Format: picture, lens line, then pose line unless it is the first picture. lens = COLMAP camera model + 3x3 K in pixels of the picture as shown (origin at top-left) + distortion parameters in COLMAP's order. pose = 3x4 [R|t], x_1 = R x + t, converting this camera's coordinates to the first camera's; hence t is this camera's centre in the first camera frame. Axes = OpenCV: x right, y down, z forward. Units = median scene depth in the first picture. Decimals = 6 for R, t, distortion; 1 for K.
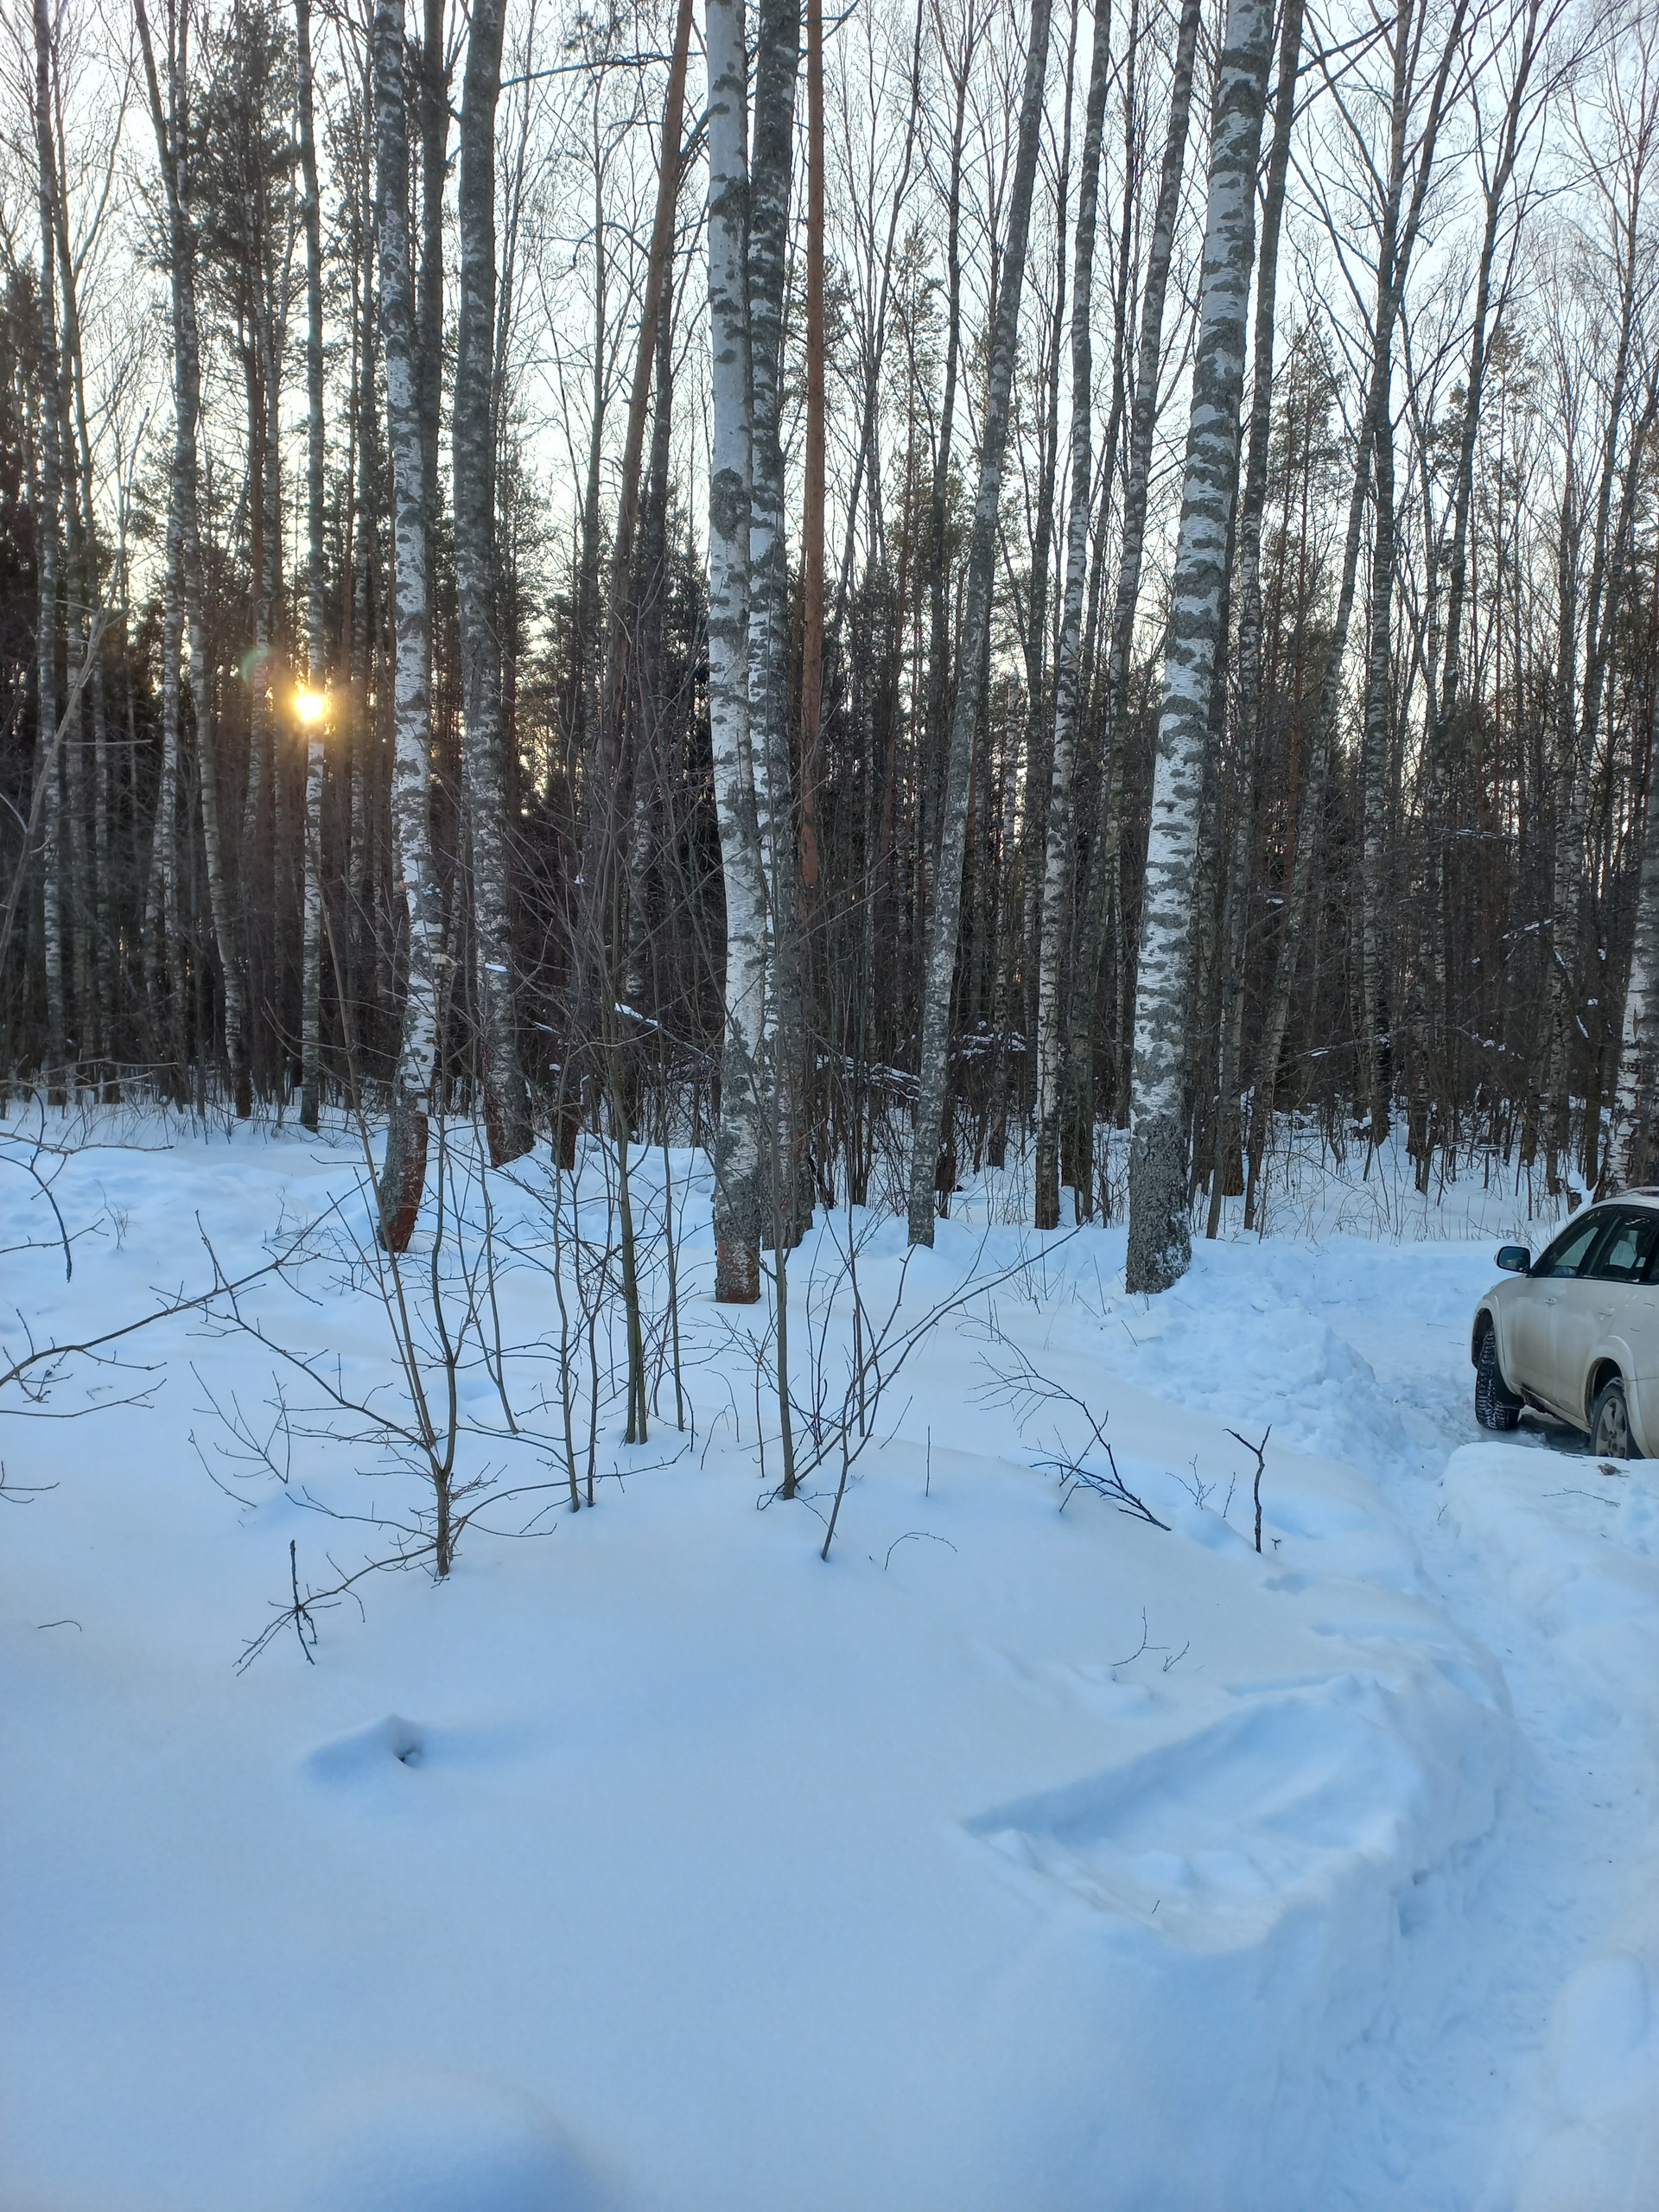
lens RADIAL K [[1565.0, 0, 862.9], [0, 1565.0, 1114.3], [0, 0, 1]] dist [0.067117, -0.057199]
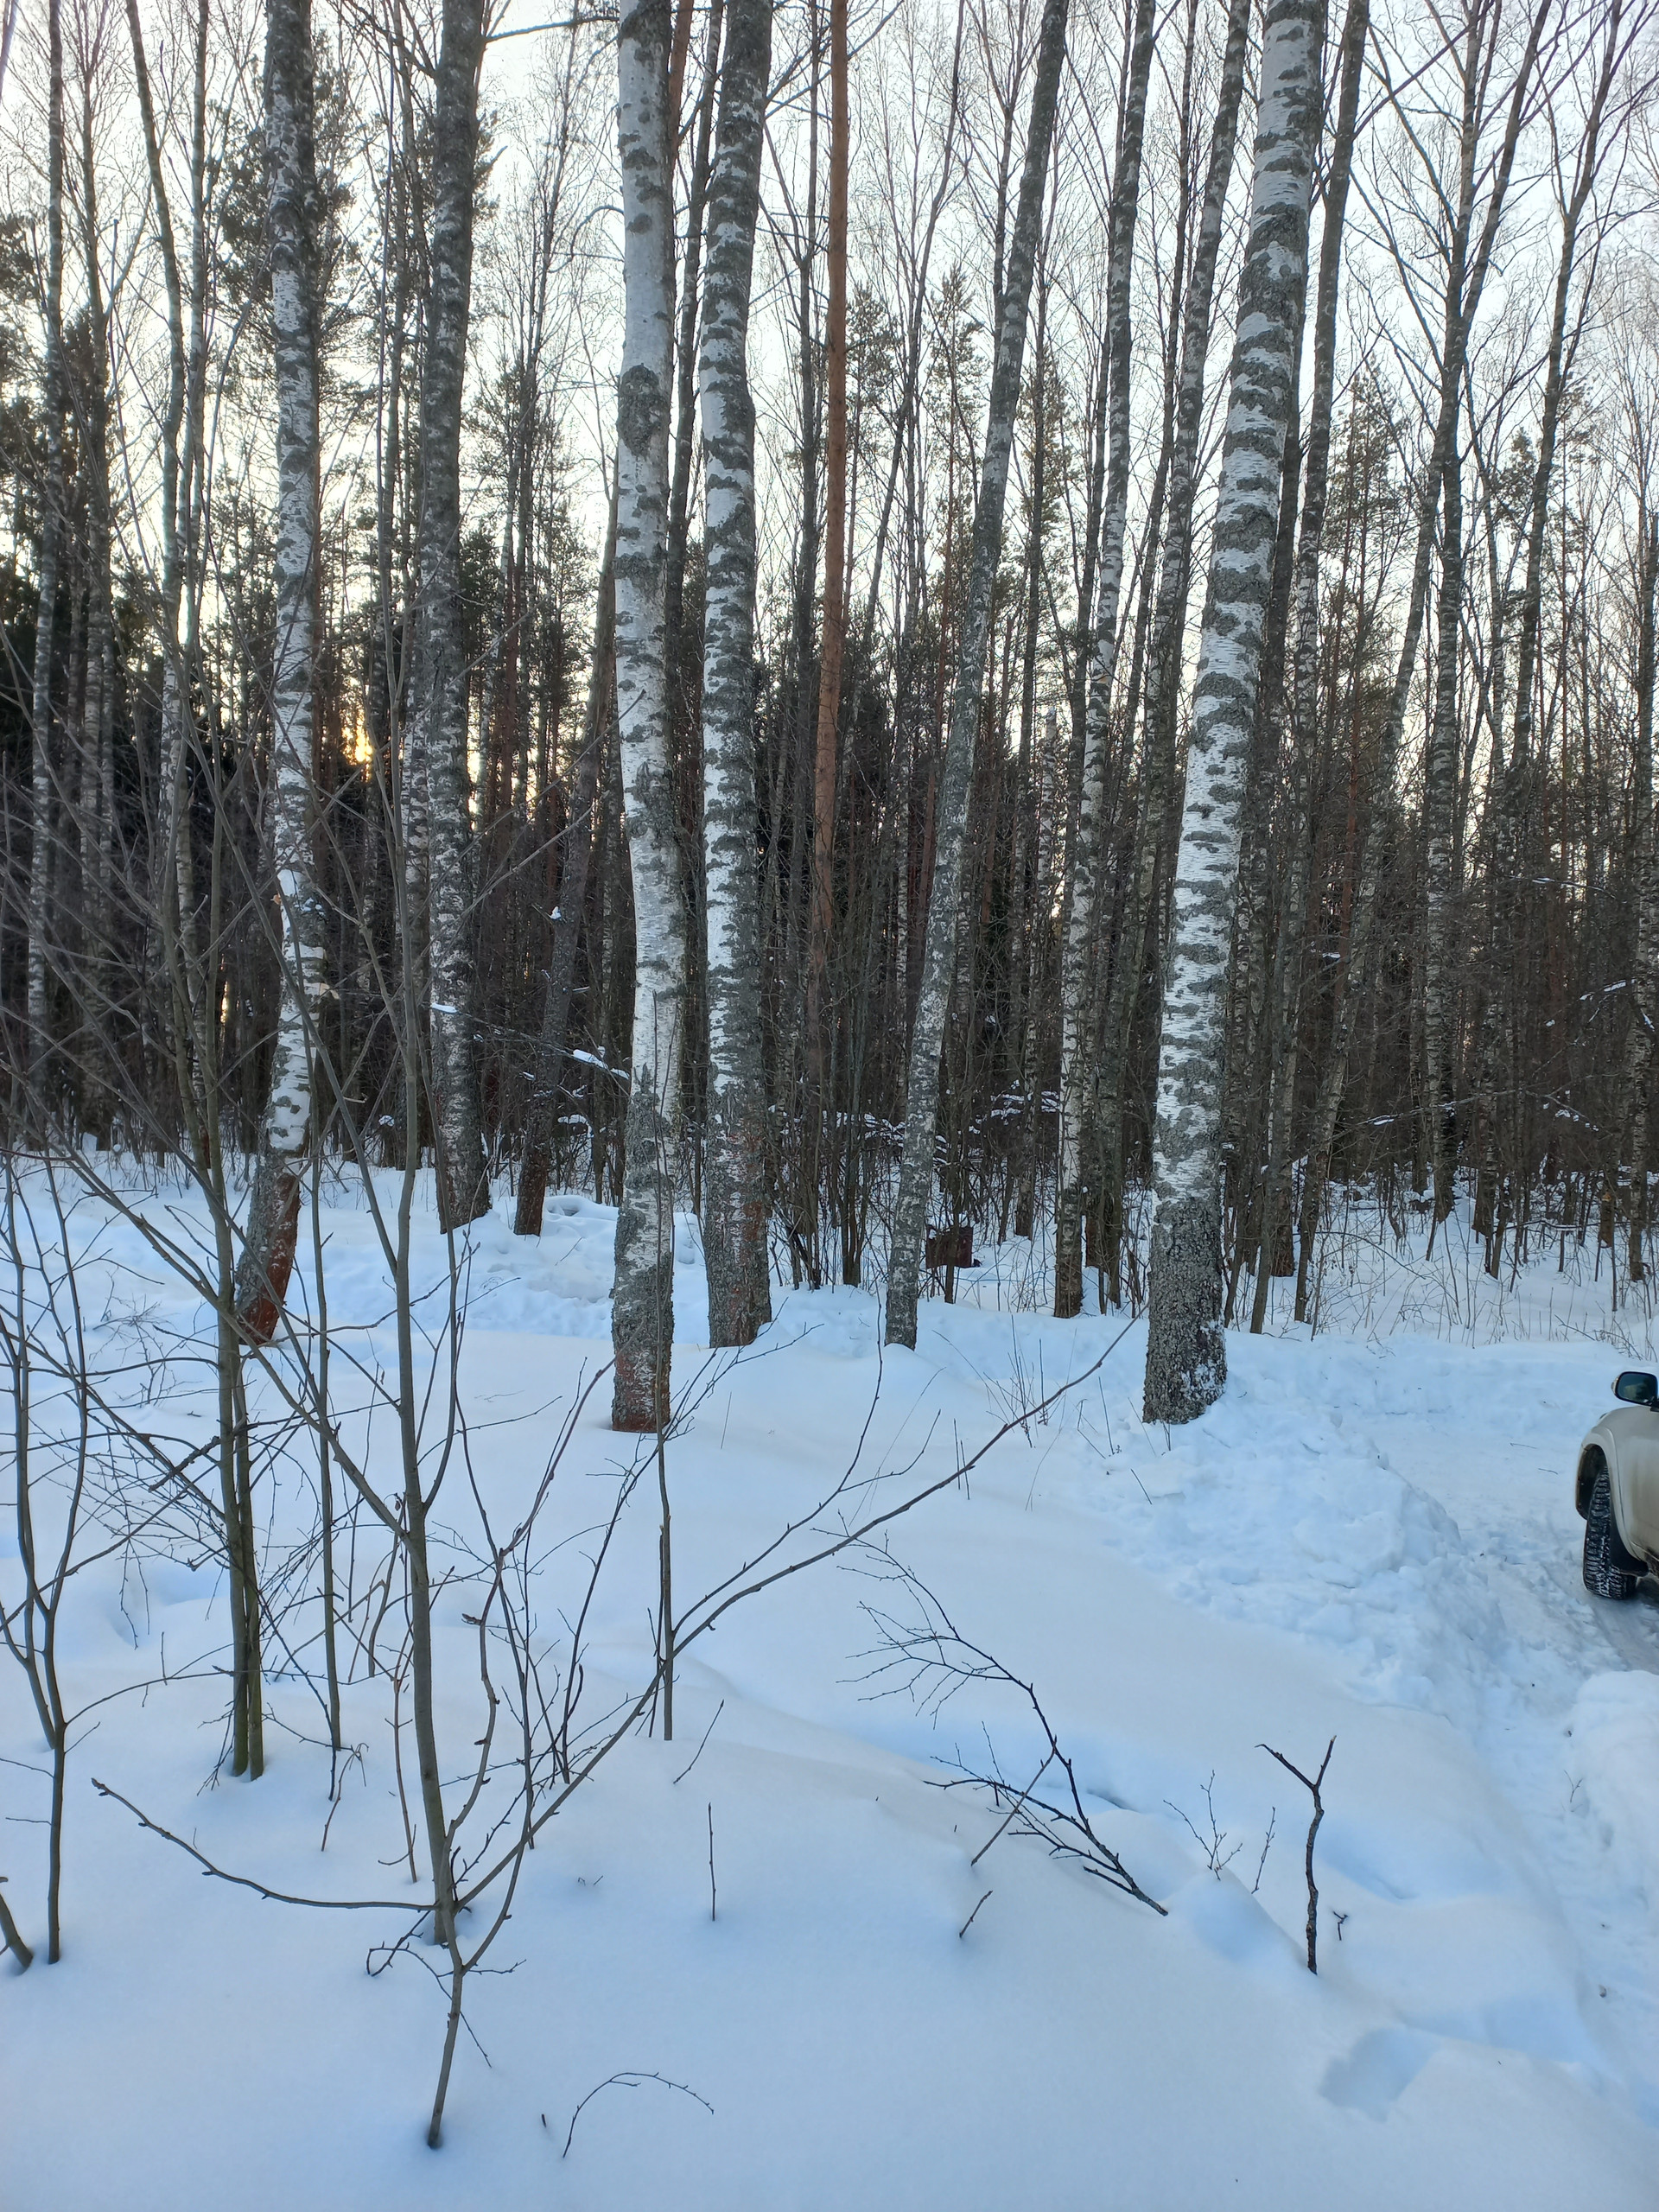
lens RADIAL K [[1565.0, 0, 862.9], [0, 1565.0, 1114.3], [0, 0, 1]] dist [0.067117, -0.057199]
pose [[0.999361, 0.018396, -0.030649, 0.040704], [-0.019500, 0.999157, -0.036130, -0.008099], [0.029958, 0.036705, 0.998877, 0.168576]]
